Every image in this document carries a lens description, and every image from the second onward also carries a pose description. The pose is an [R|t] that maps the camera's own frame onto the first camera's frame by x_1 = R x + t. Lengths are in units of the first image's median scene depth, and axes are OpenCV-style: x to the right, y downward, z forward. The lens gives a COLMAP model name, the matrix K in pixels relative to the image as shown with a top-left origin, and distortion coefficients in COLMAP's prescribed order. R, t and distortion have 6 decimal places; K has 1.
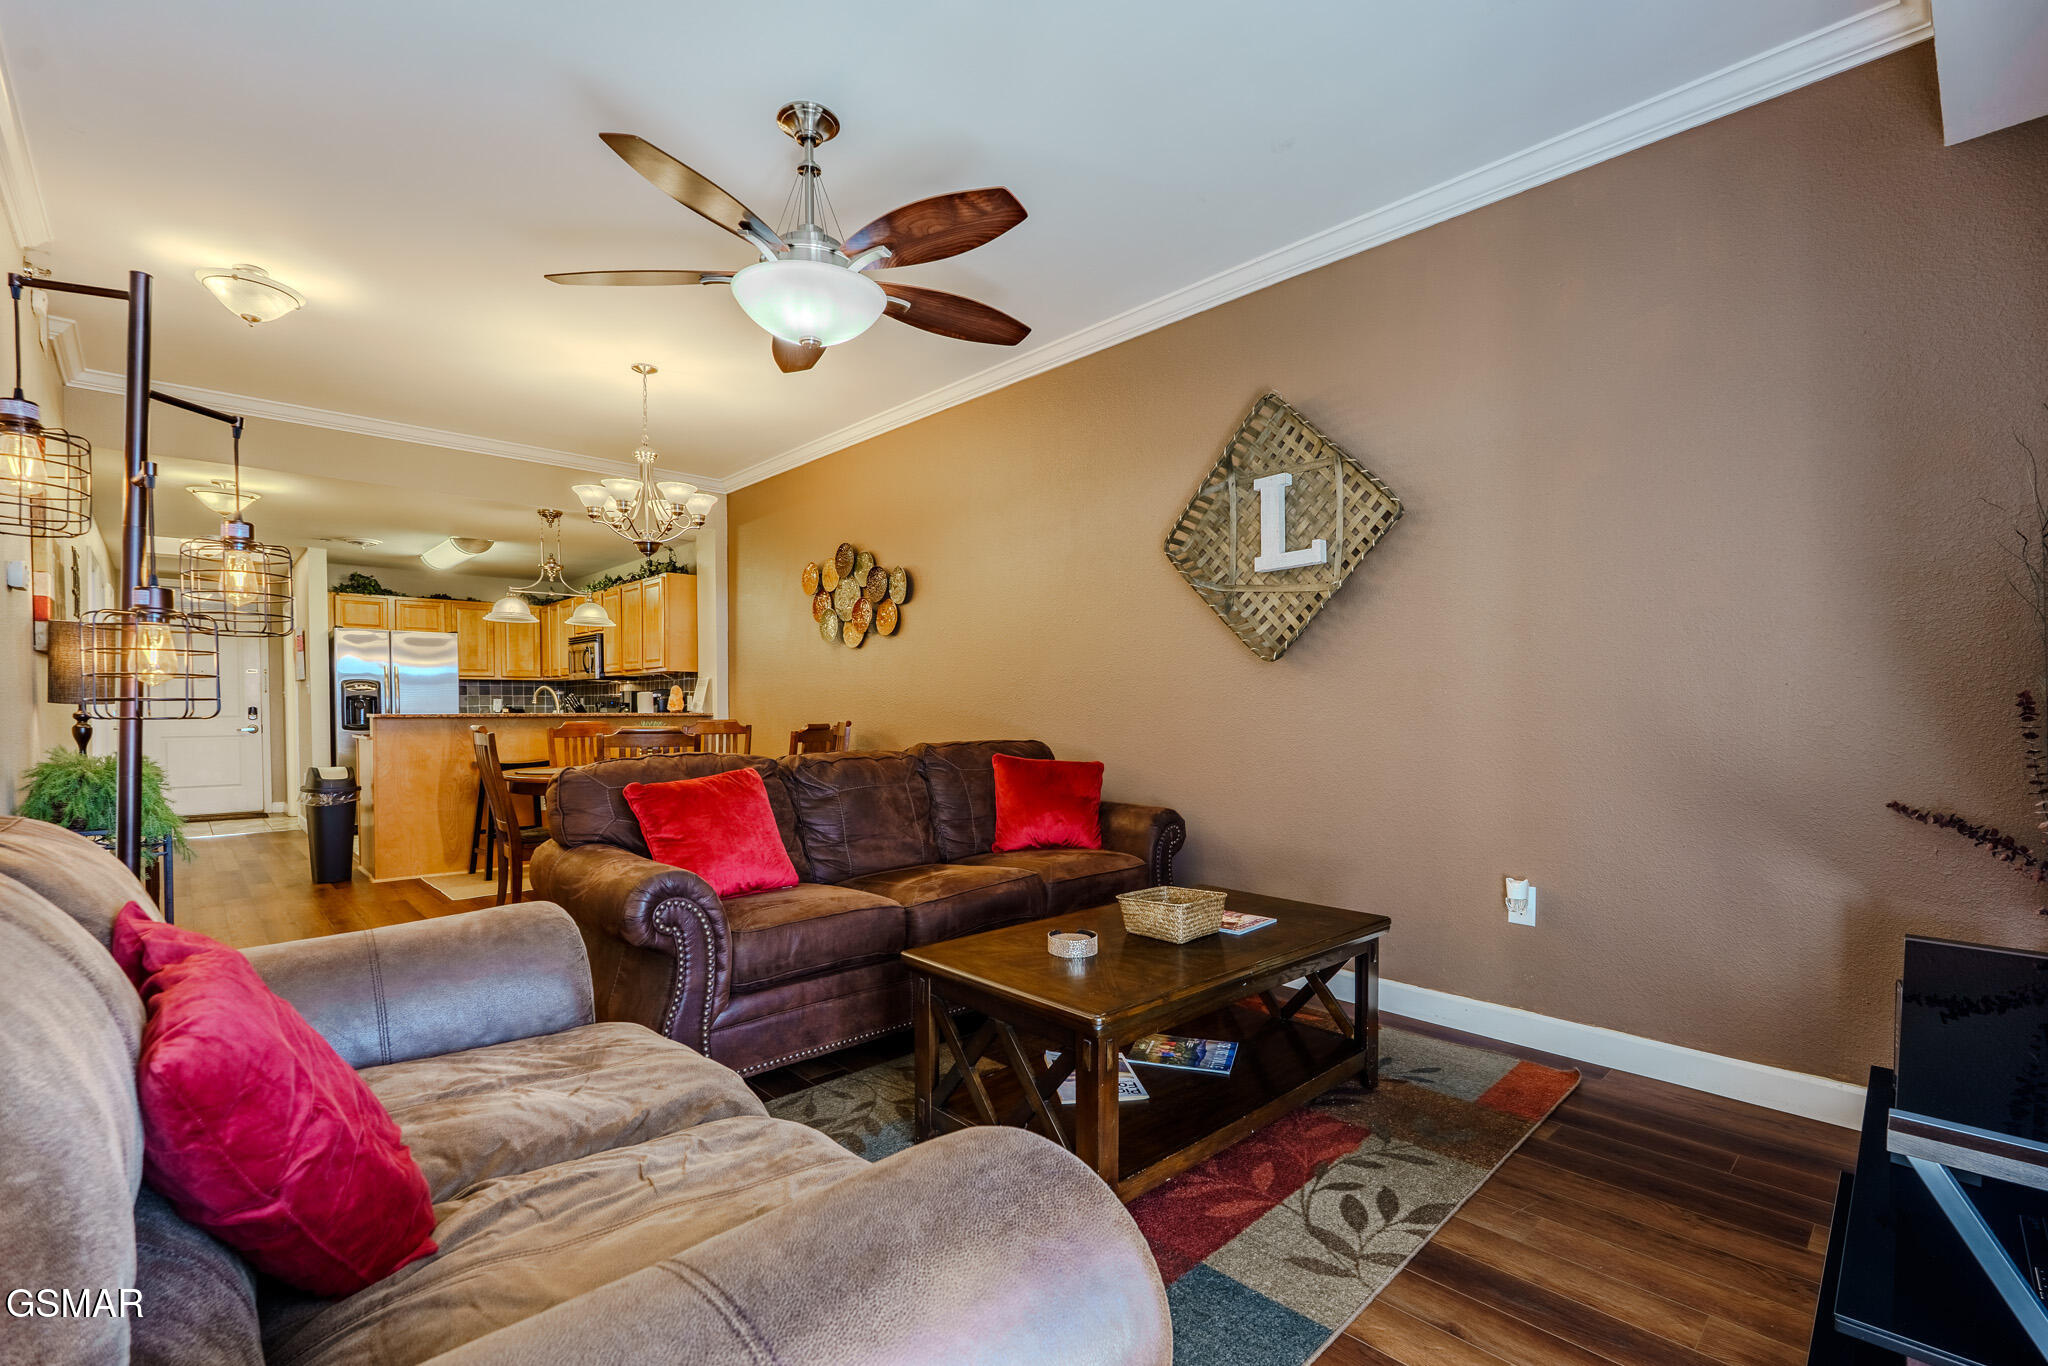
lens RADIAL K [[936.2, 0, 1025.4], [0, 936.2, 719.4], [0, 0, 1]] dist [-0.001081, -0.000149]
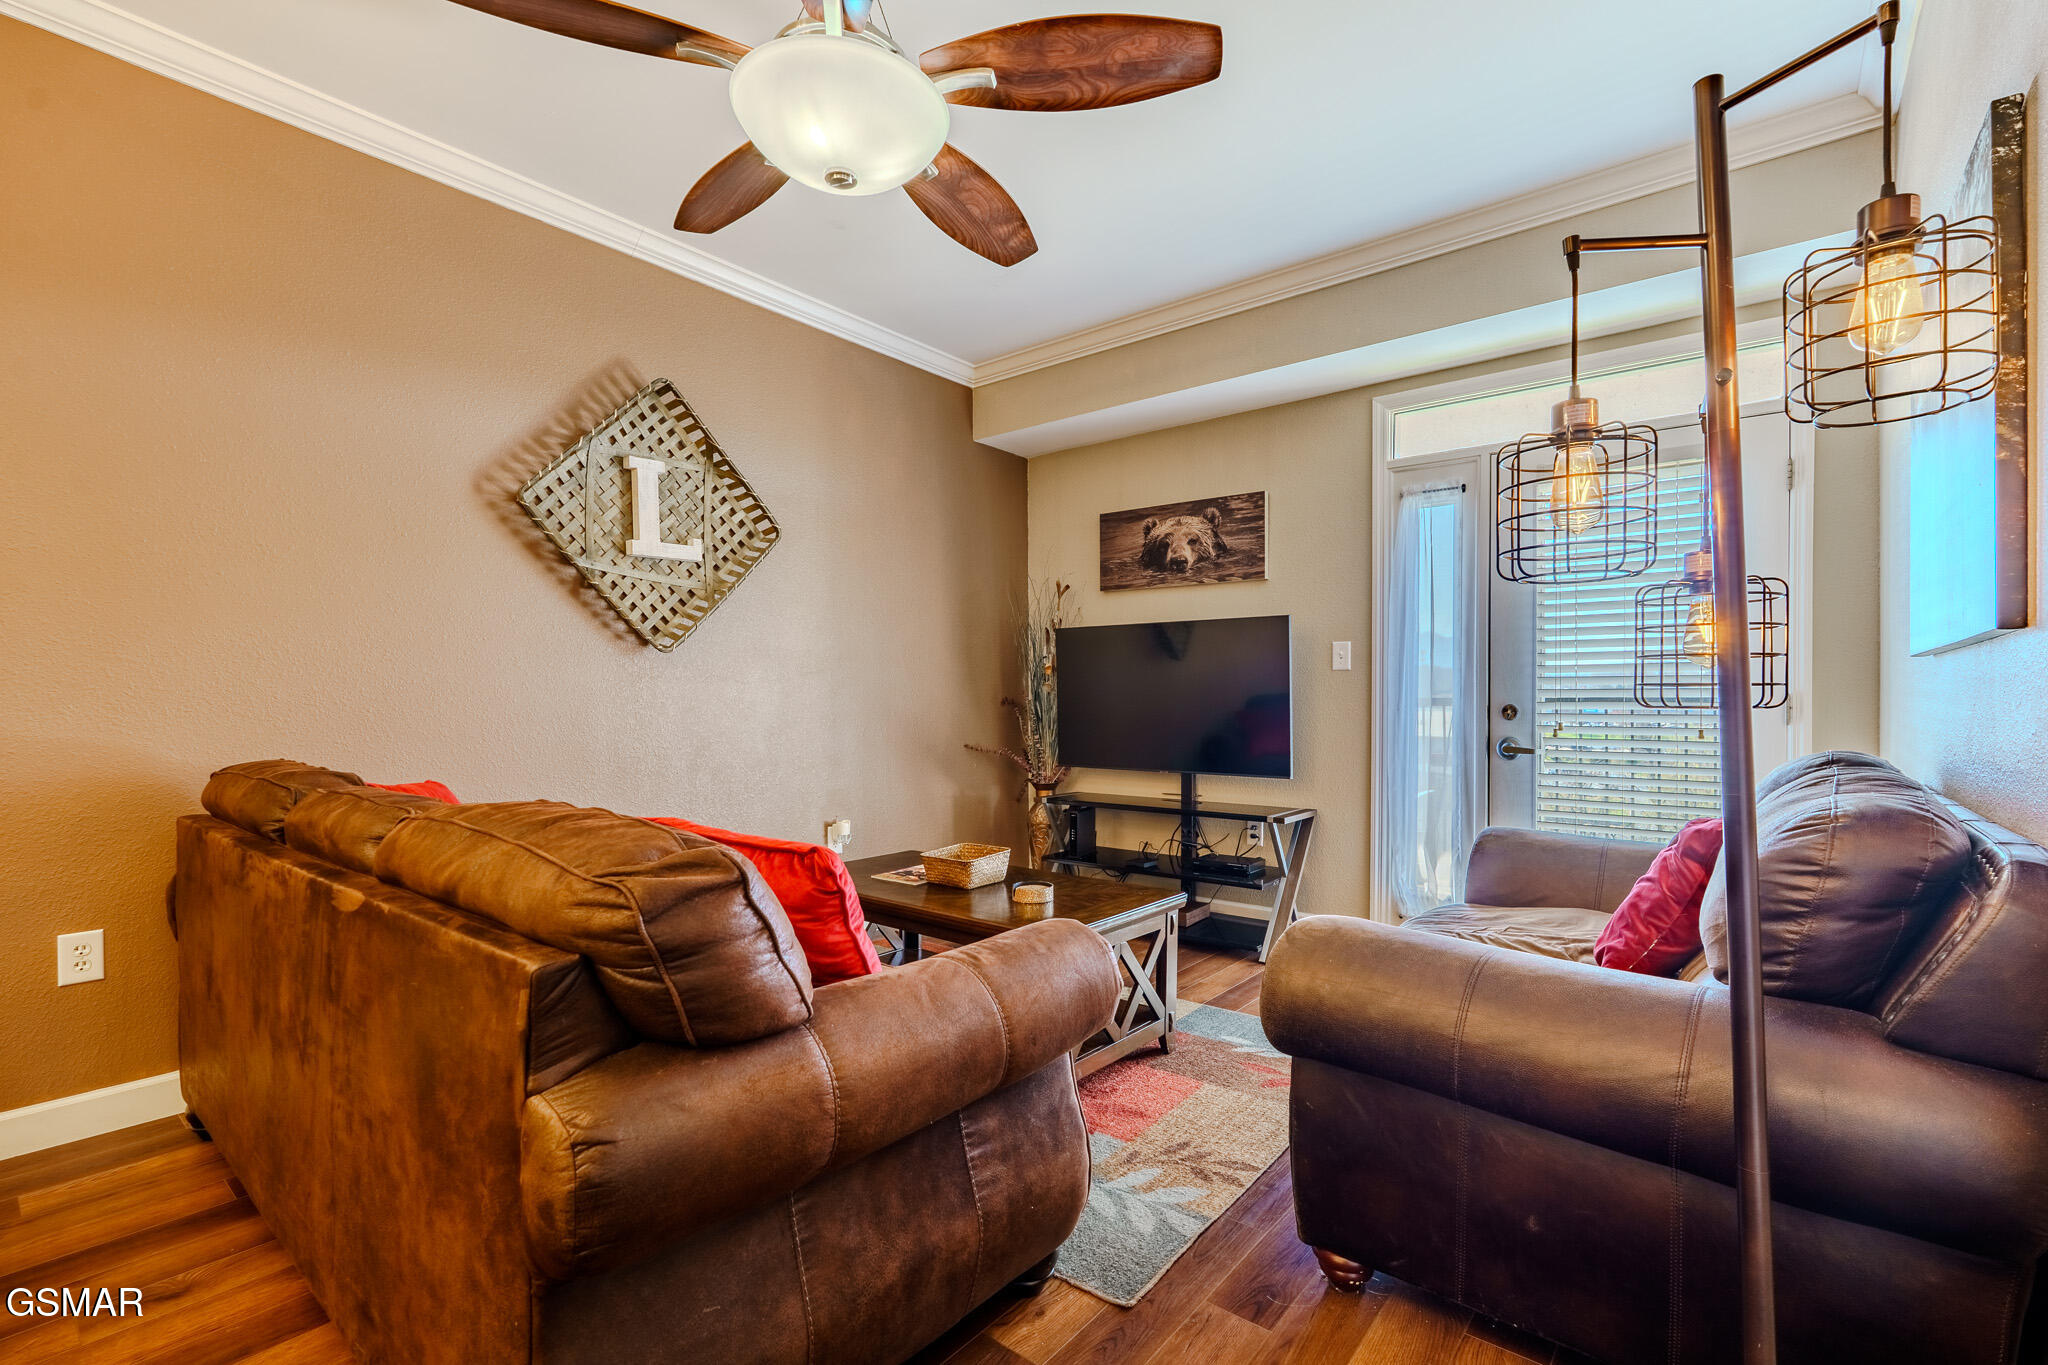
lens RADIAL K [[917.9, 0, 1028.1], [0, 917.9, 684.2], [0, 0, 1]] dist [-0.001525, -0.000096]
pose [[-0.159833, 0.011817, 0.987073, -0.345817], [0.015897, 0.999829, -0.009395, -0.005900], [-0.987016, 0.014190, -0.159994, 0.362825]]
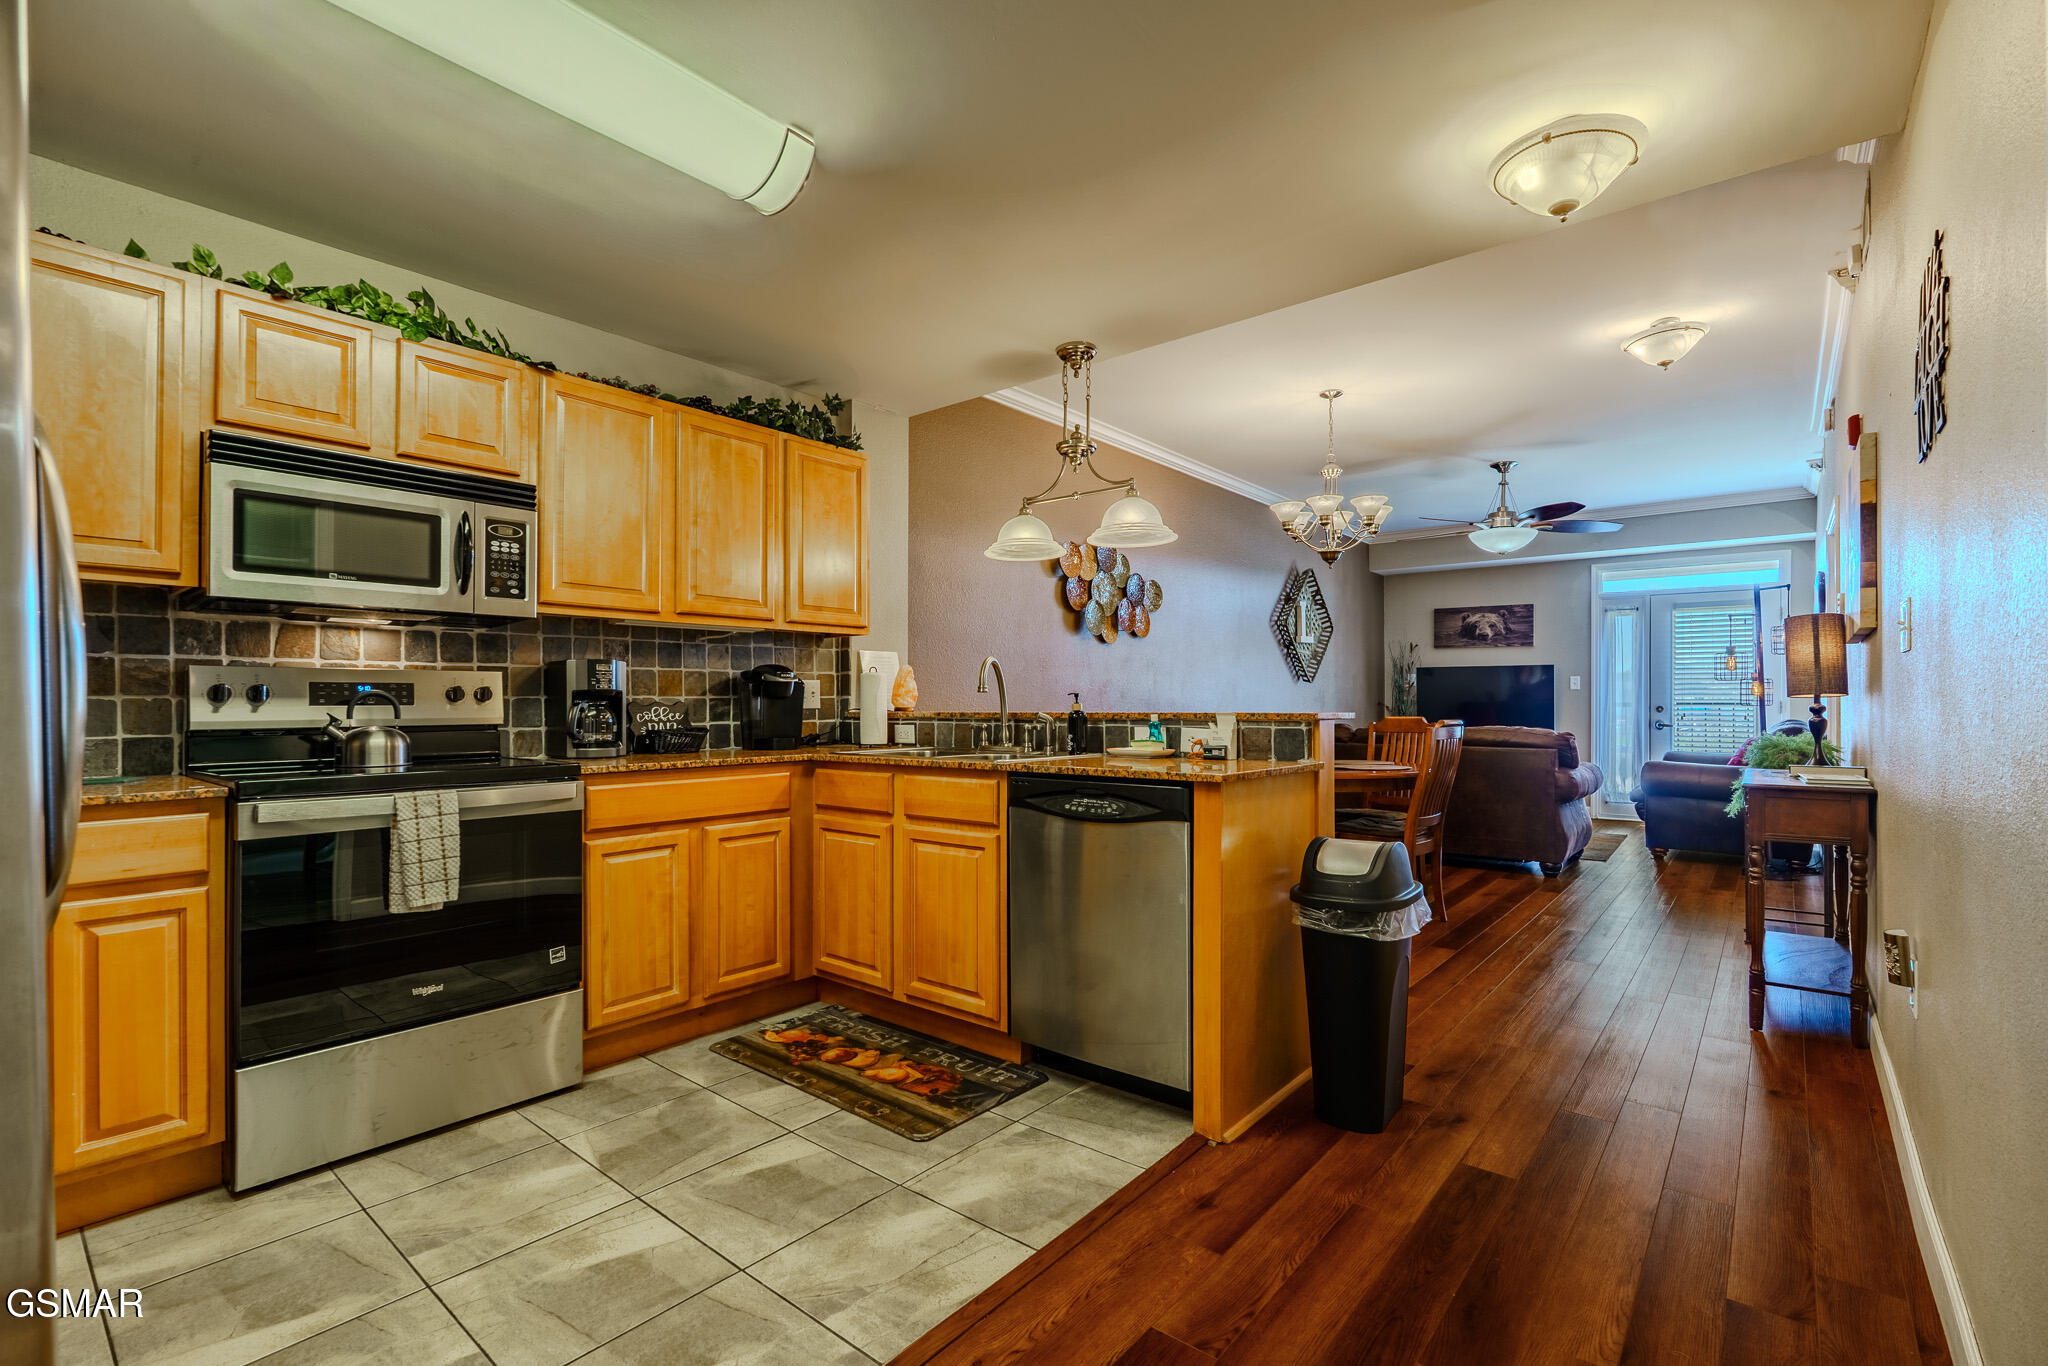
lens RADIAL K [[917.0, 0, 1024.7], [0, 917.0, 694.2], [0, 0, 1]] dist [-0.011966, 0.000256]
pose [[-0.142539, 0.007772, 0.989759, -0.887281], [0.013120, 0.999896, -0.005962, -0.012816], [-0.989702, 0.012136, -0.142627, 0.949333]]
